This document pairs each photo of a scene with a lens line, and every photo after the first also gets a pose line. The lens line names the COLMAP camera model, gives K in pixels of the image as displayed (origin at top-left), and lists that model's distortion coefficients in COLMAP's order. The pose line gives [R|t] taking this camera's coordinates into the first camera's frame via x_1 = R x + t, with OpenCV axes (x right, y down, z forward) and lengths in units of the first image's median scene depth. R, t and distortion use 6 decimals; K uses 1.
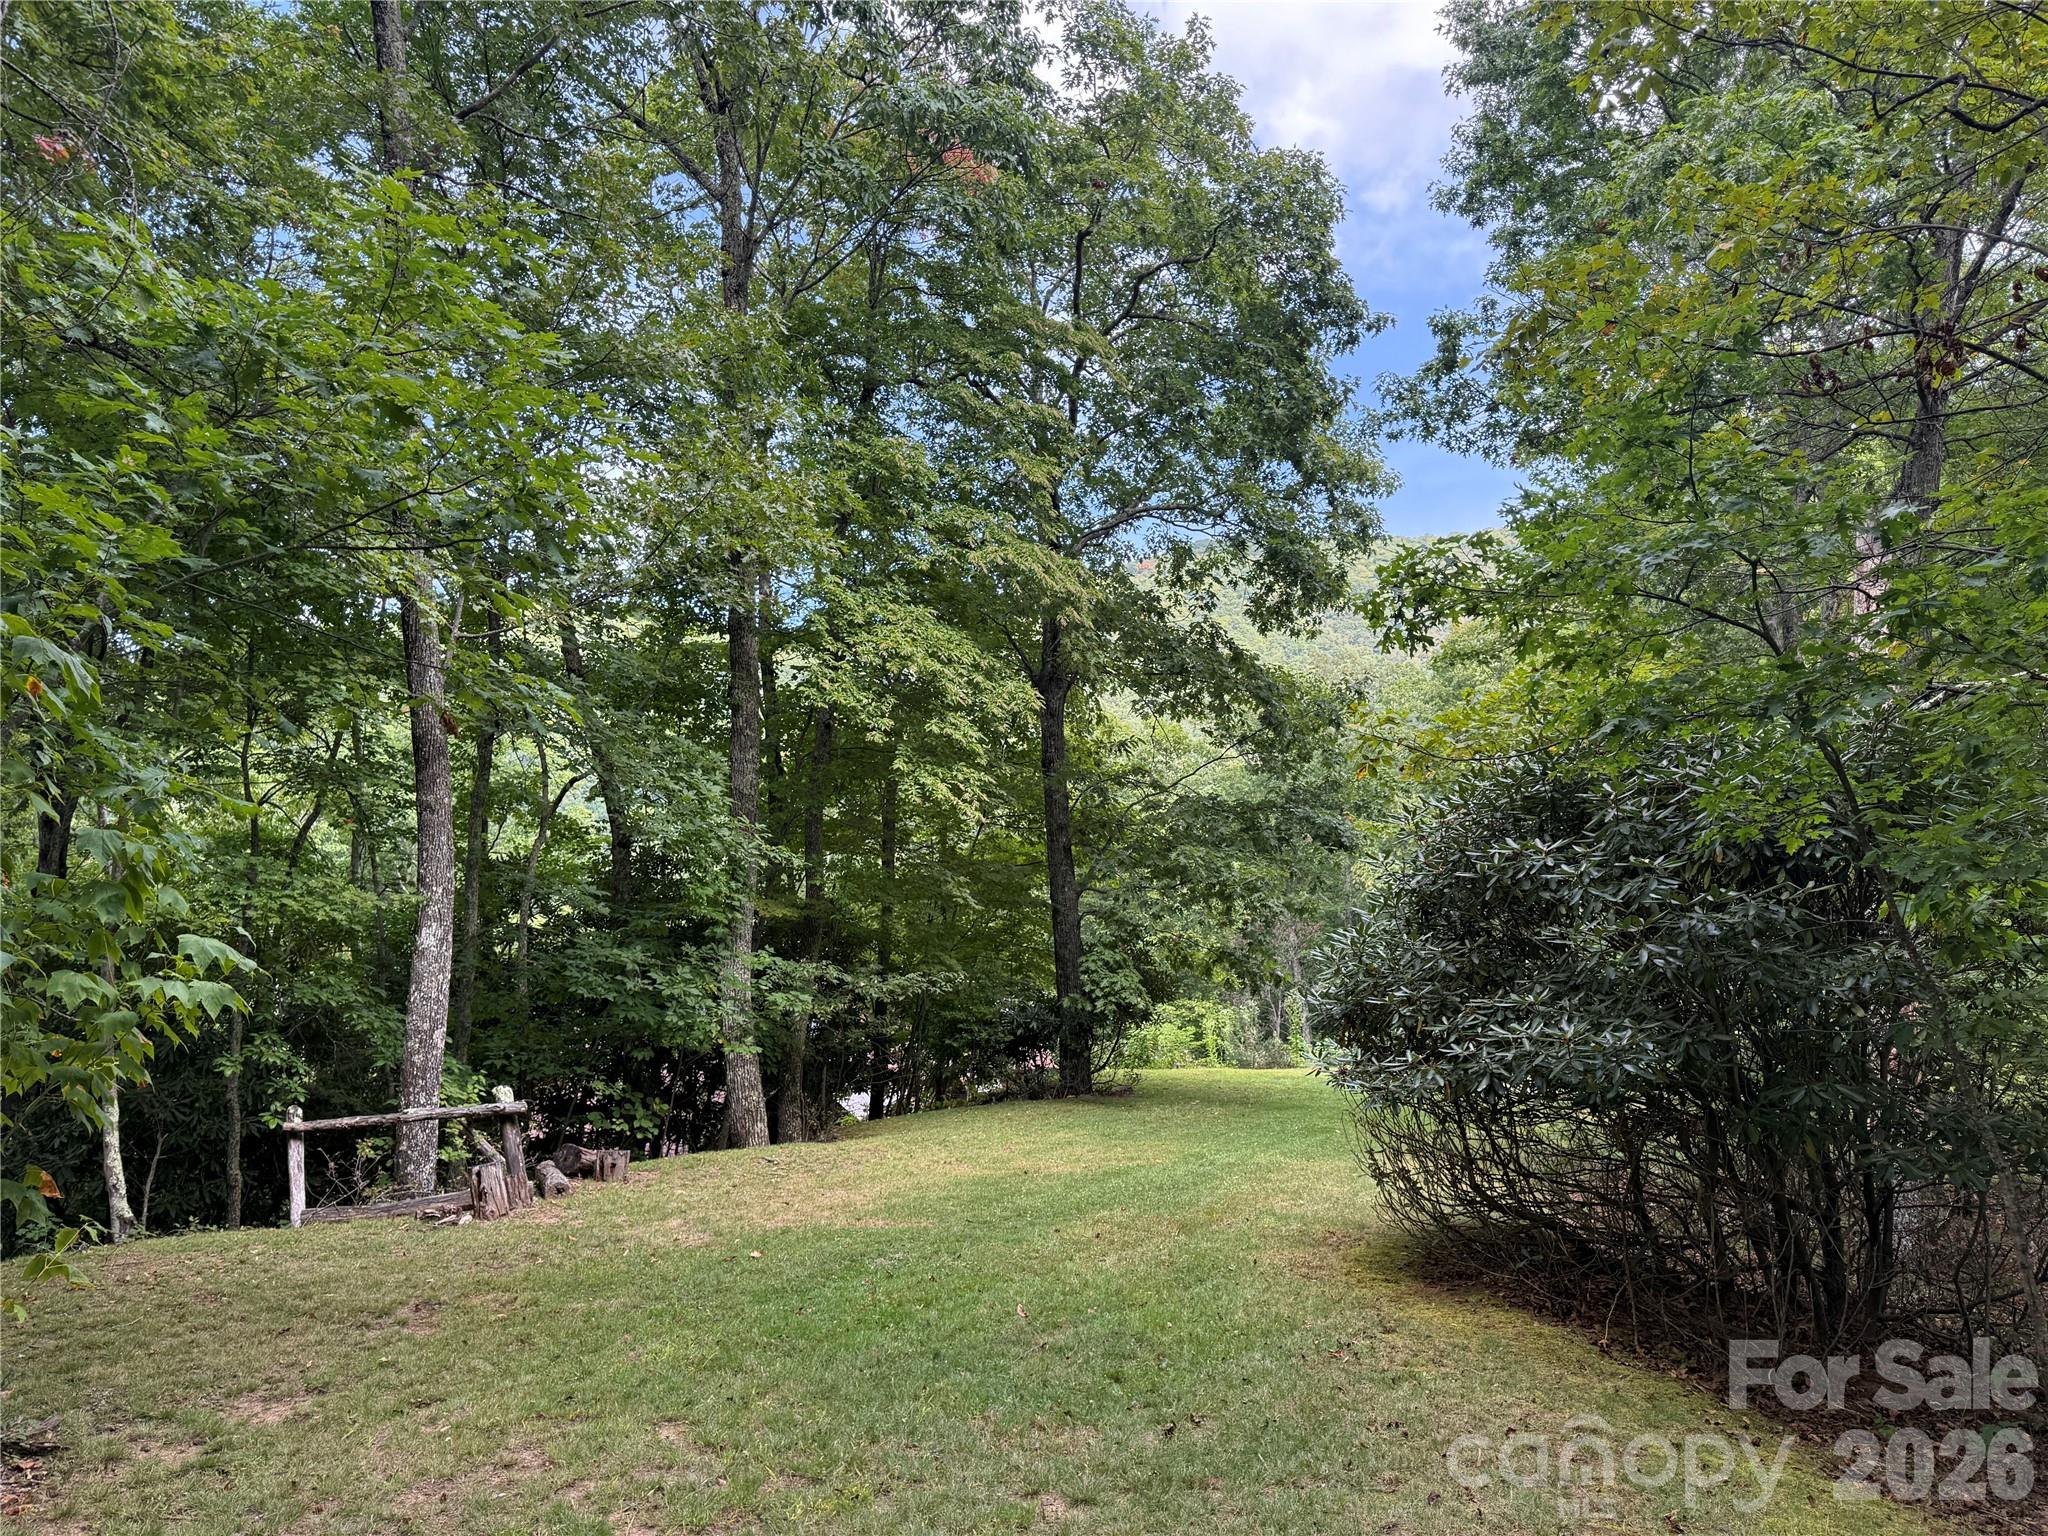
lens RADIAL K [[1505.2, 0, 1026.3], [0, 1505.2, 755.5], [0, 0, 1]] dist [0.062583, -0.033464]
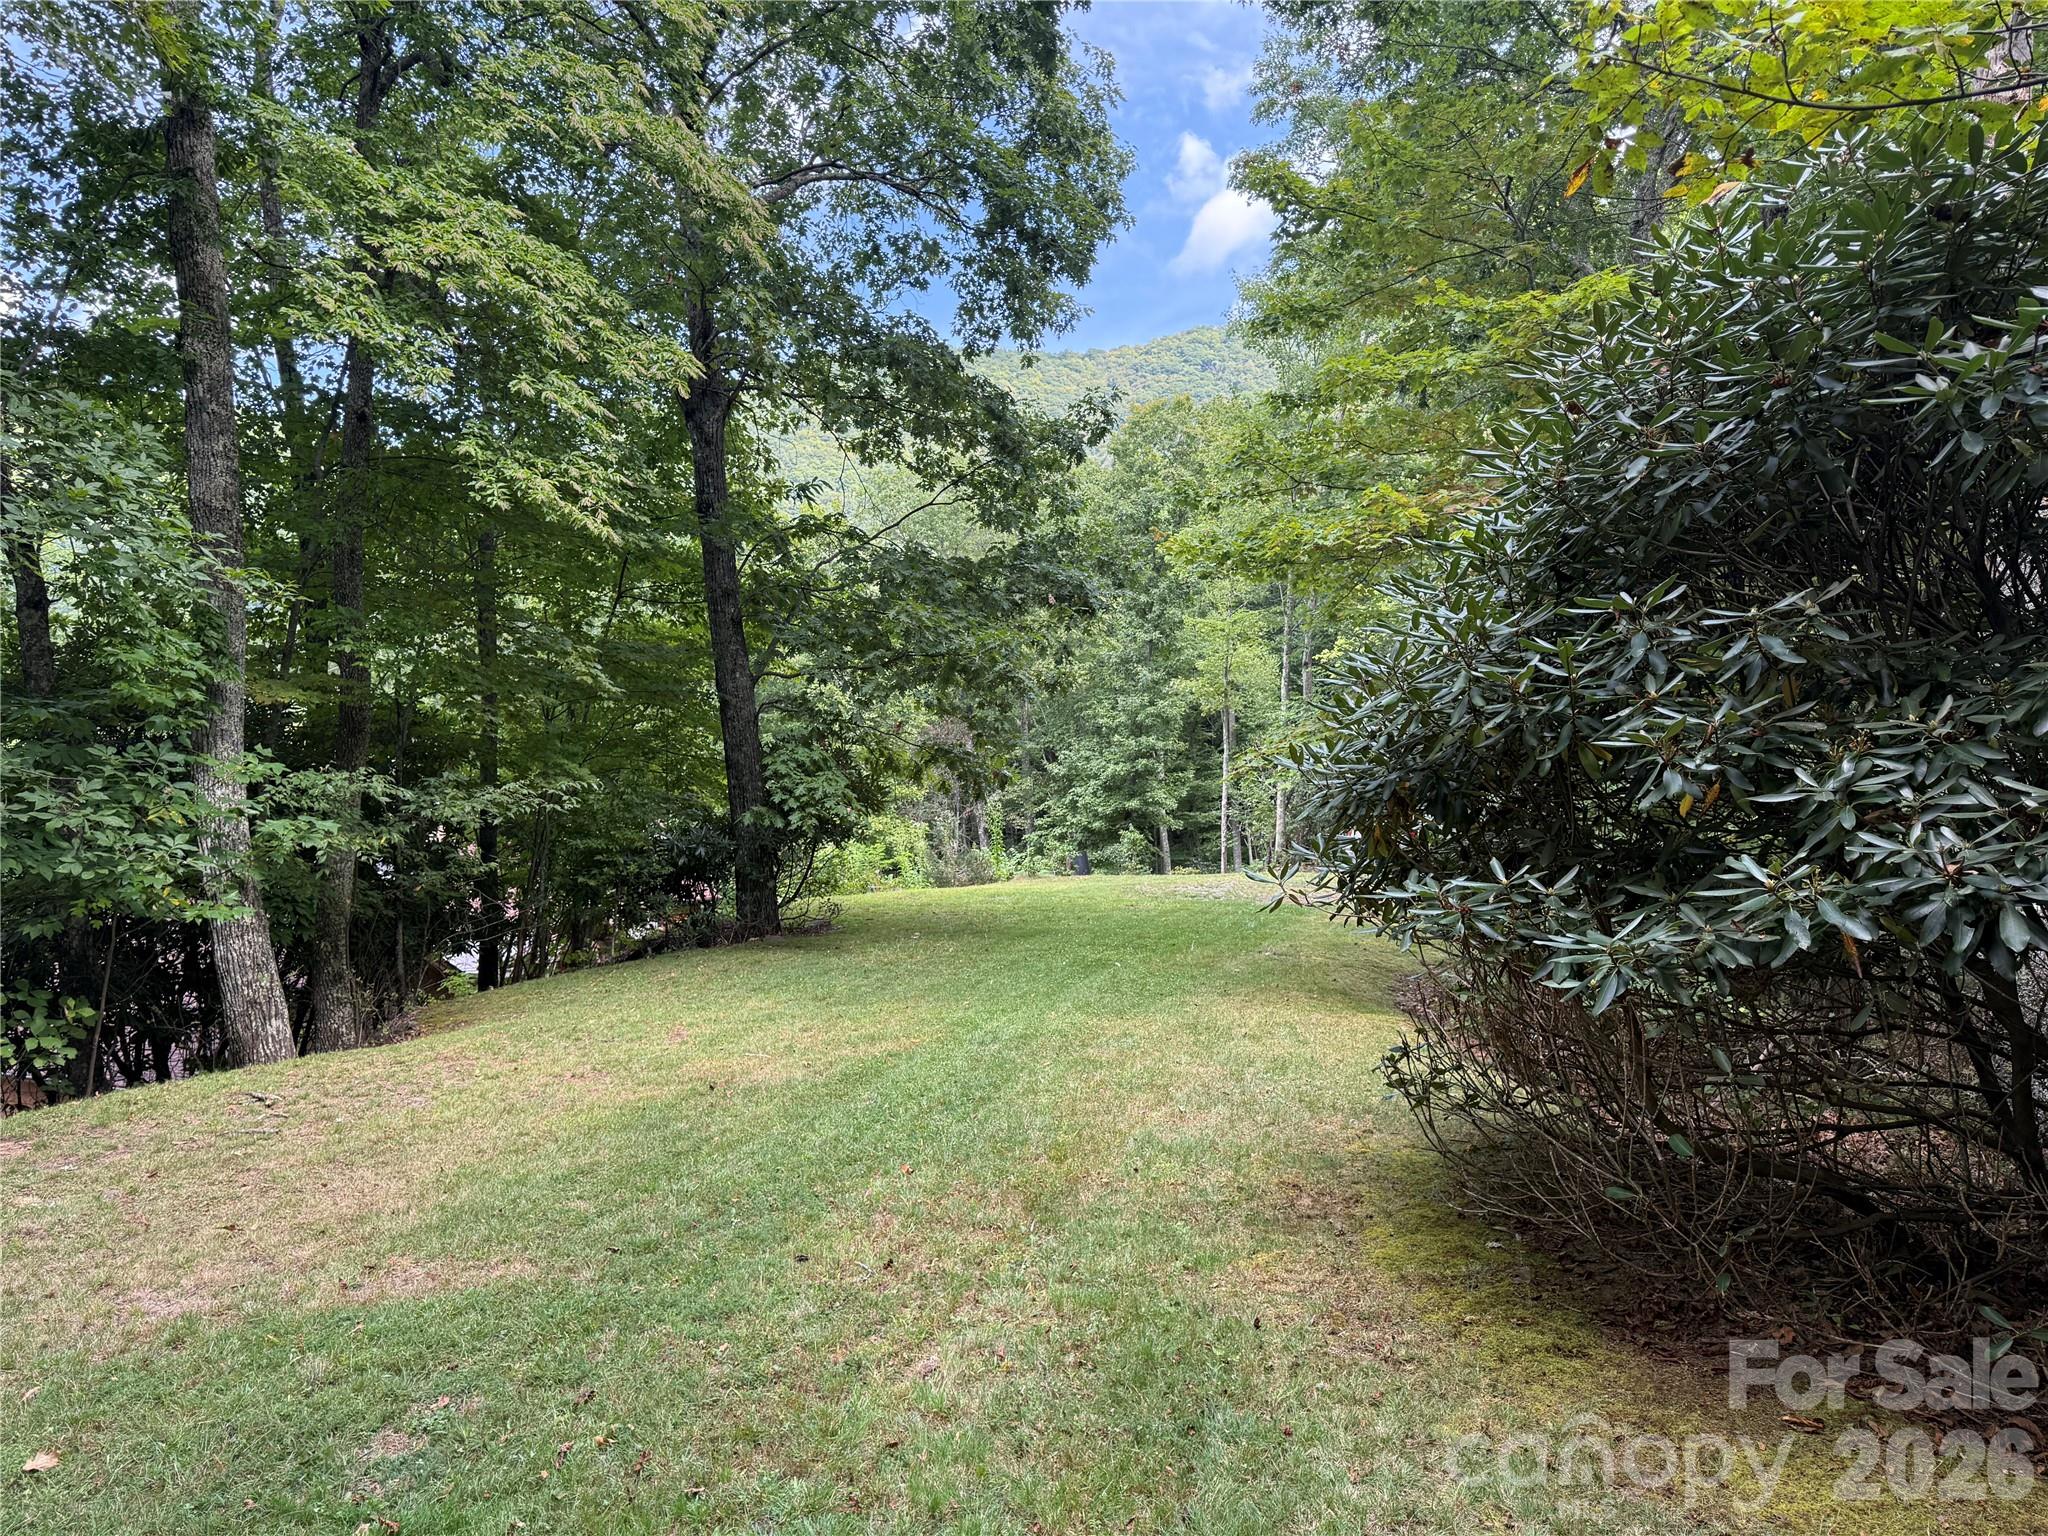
lens RADIAL K [[1505.2, 0, 1024.1], [0, 1505.2, 787.3], [0, 0, 1]] dist [0.062583, -0.033464]
pose [[0.973757, -0.039366, 0.224161, -0.006467], [0.007788, 0.990115, 0.140044, 0.047042], [-0.227458, -0.134623, 0.964437, 0.263060]]
